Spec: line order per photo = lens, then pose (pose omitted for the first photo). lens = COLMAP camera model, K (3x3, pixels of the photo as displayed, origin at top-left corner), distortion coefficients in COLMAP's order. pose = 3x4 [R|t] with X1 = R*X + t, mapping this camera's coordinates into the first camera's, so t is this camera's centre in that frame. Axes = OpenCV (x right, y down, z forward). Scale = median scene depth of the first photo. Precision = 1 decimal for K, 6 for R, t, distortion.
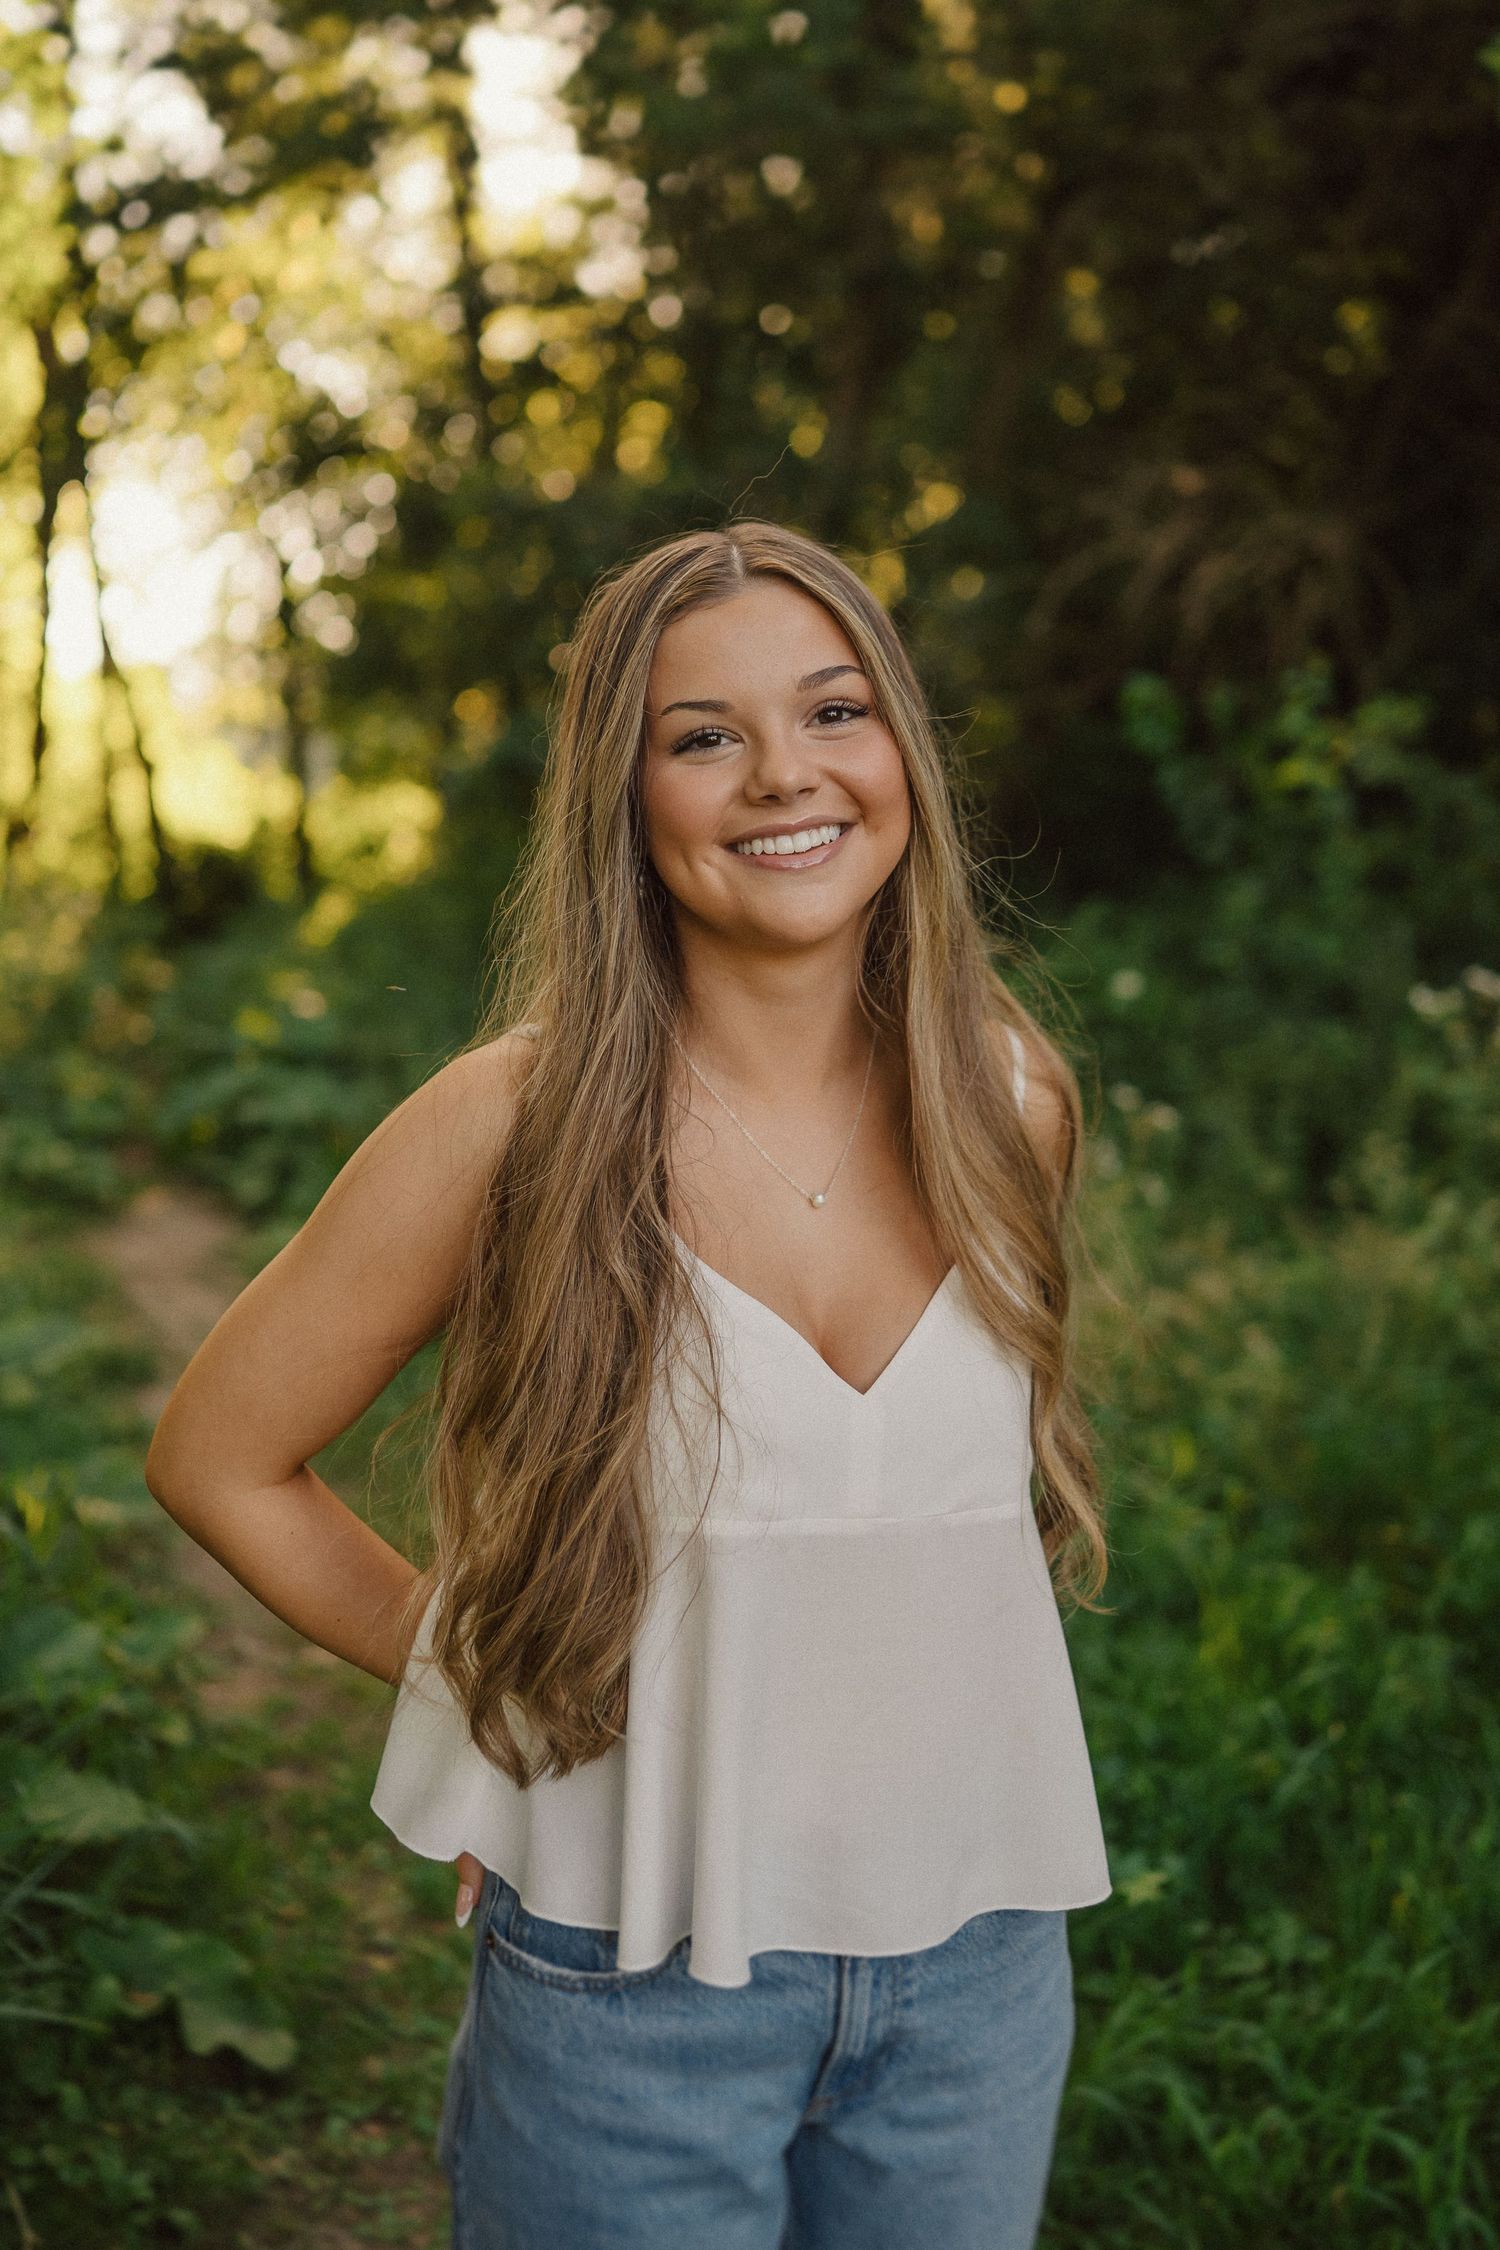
lens RADIAL K [[2251.9, 0, 766.2], [0, 2251.9, 1115.7], [0, 0, 1]] dist [0.001588, 0.006244]
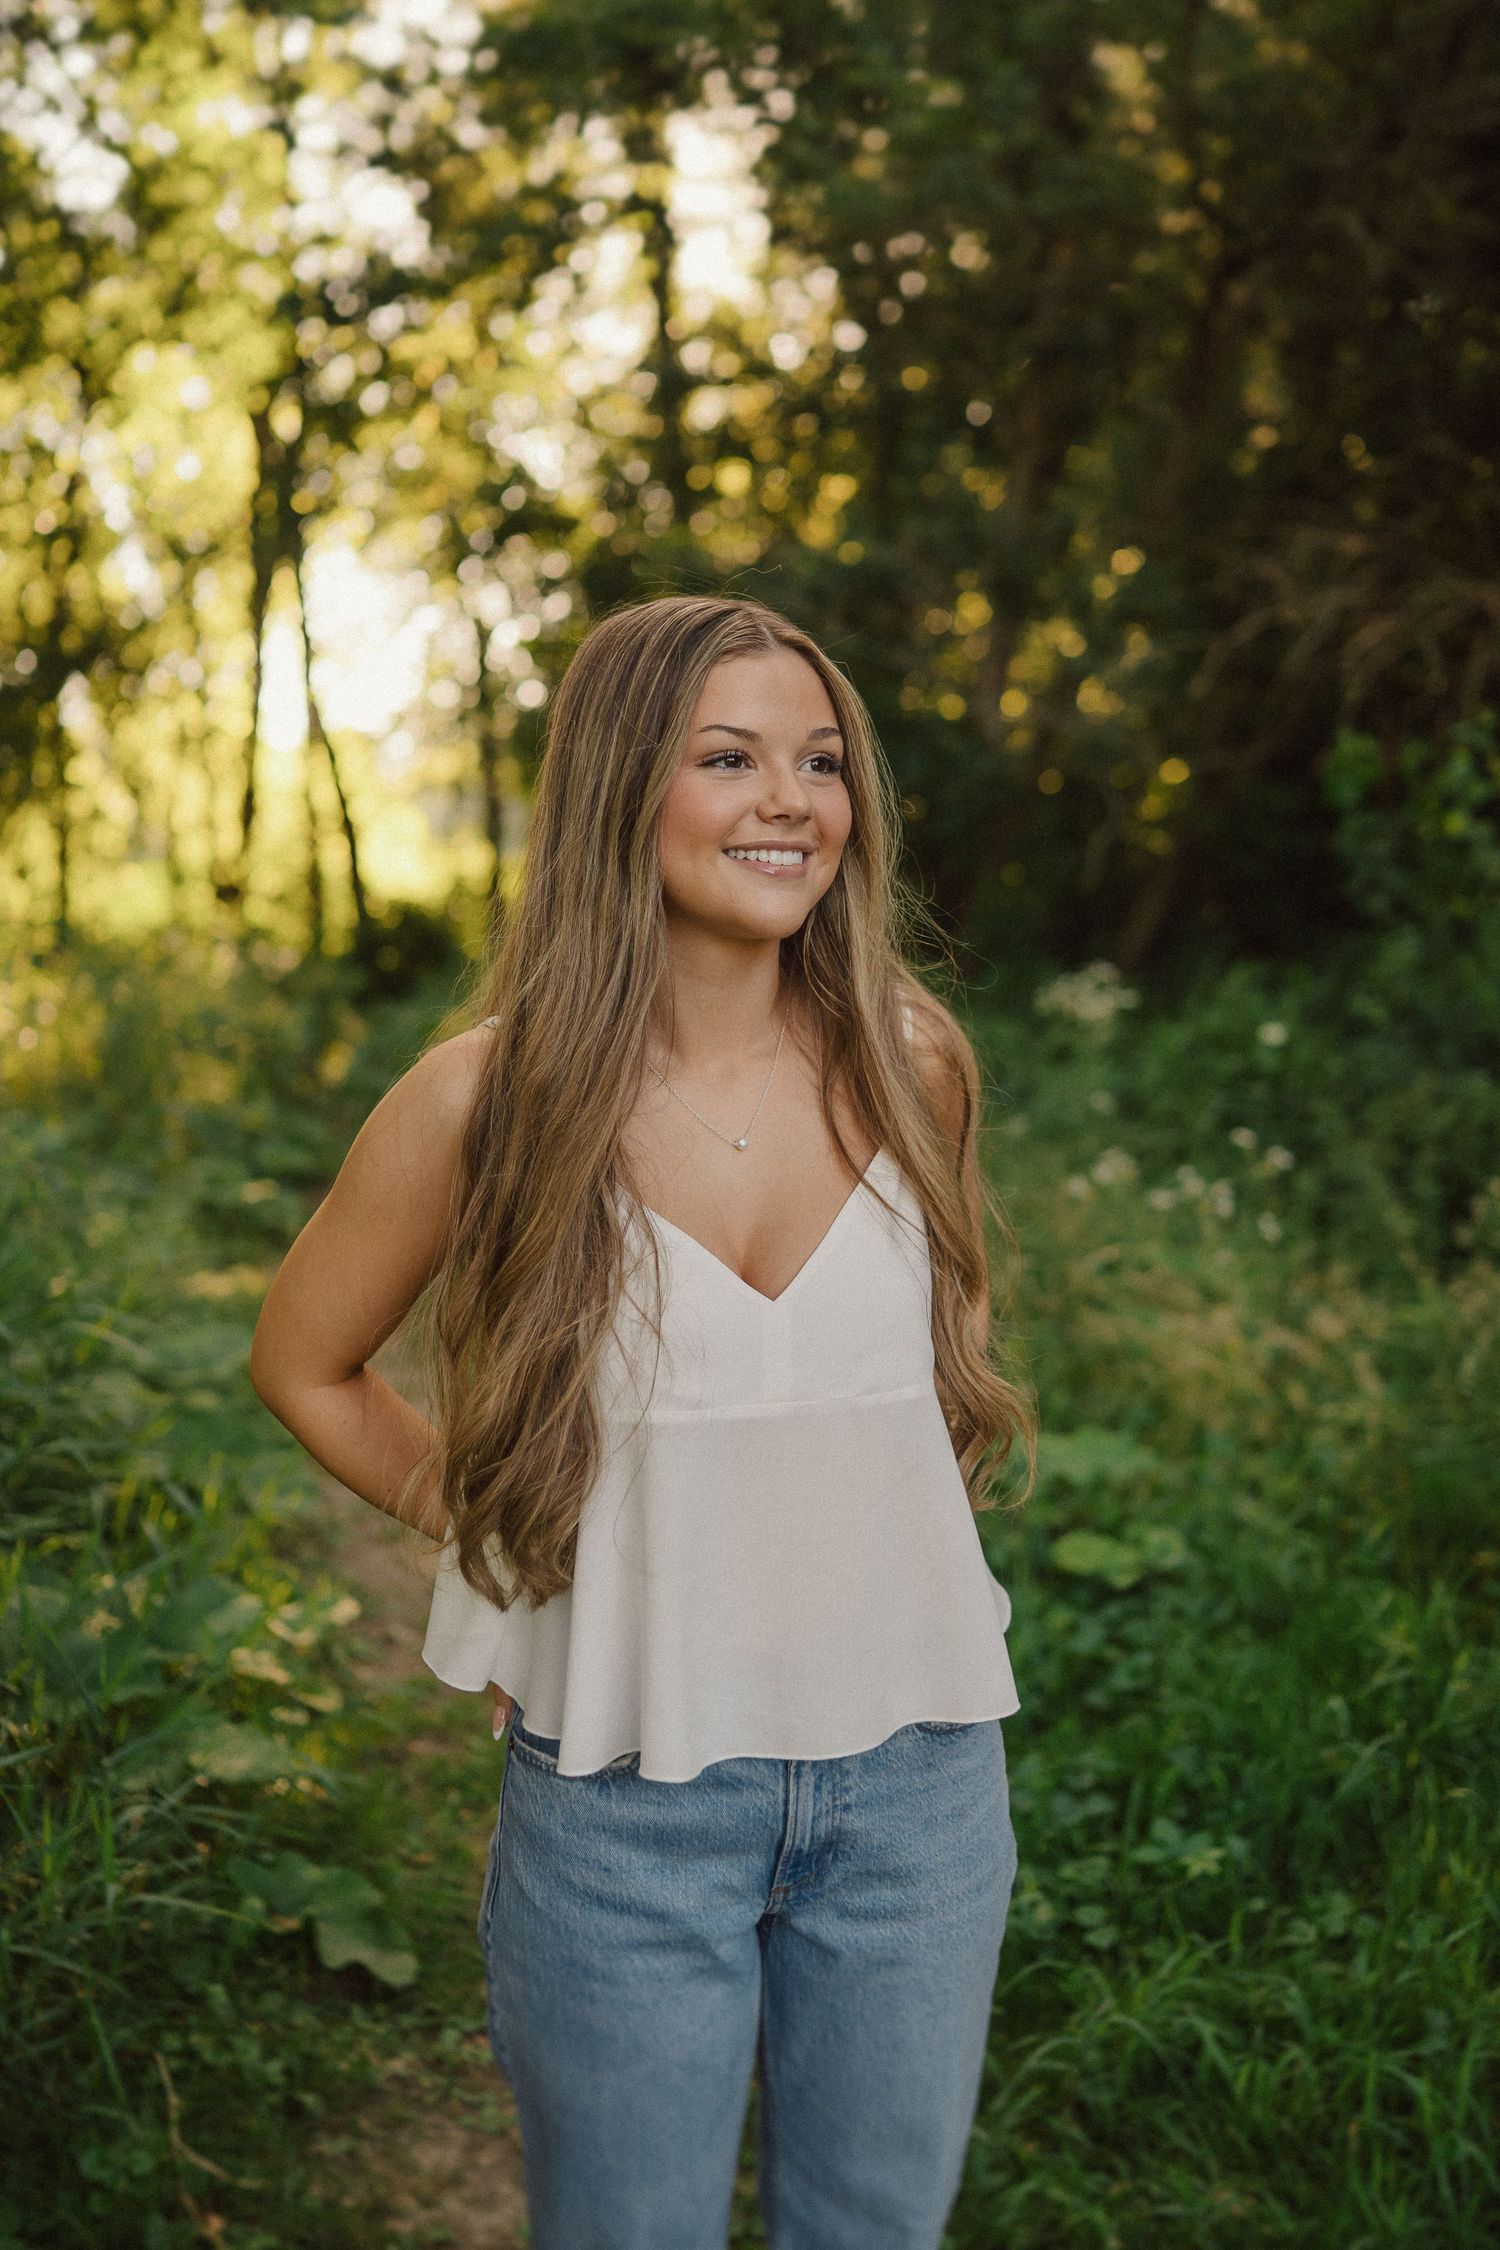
lens RADIAL K [[2274.7, 0, 750.0], [0, 2274.7, 1125.0], [0, 0, 1]] dist [-0.003200, 0.008749]
pose [[0.995266, 0.012936, -0.096327, 0.048633], [-0.015468, 0.999553, -0.025587, 0.022880], [0.095953, 0.026956, 0.995021, -0.092431]]
